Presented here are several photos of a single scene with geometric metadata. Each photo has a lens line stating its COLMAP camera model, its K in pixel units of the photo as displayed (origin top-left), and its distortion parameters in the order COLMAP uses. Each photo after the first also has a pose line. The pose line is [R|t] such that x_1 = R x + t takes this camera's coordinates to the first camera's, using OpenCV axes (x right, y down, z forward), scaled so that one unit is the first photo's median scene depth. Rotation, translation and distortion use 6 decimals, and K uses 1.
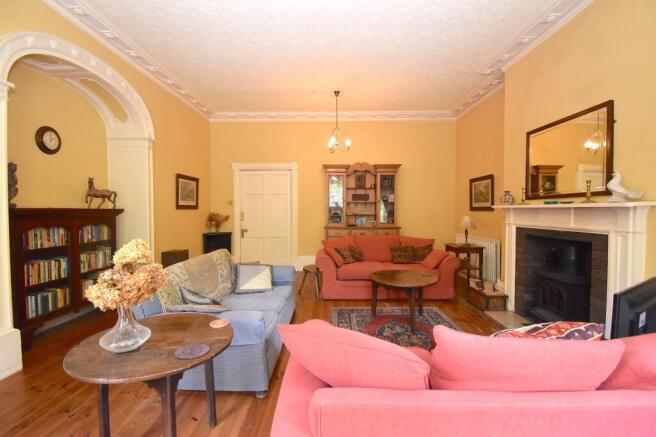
lens RADIAL K [[290.8, 0, 326.9], [0, 290.8, 218.5], [0, 0, 1]] dist [-0.000067, -0.000034]
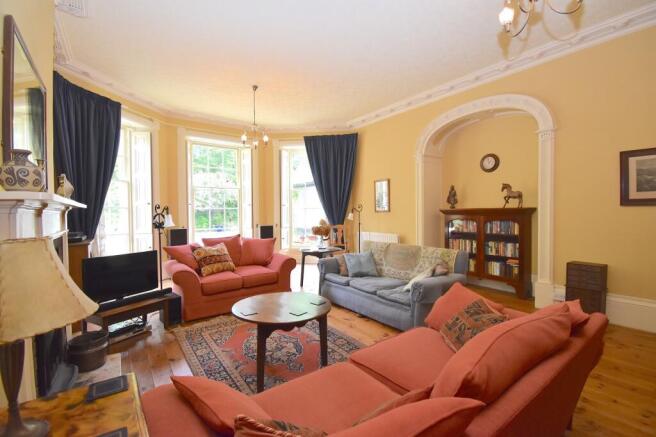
lens RADIAL K [[290.8, 0, 328.0], [0, 290.8, 217.2], [0, 0, 1]] dist [-0.000067, -0.000034]
pose [[-0.801917, 0.015871, -0.597224, 0.590361], [-0.006650, 0.999348, 0.035488, -0.035307], [0.597398, 0.032430, -0.801289, 1.630460]]
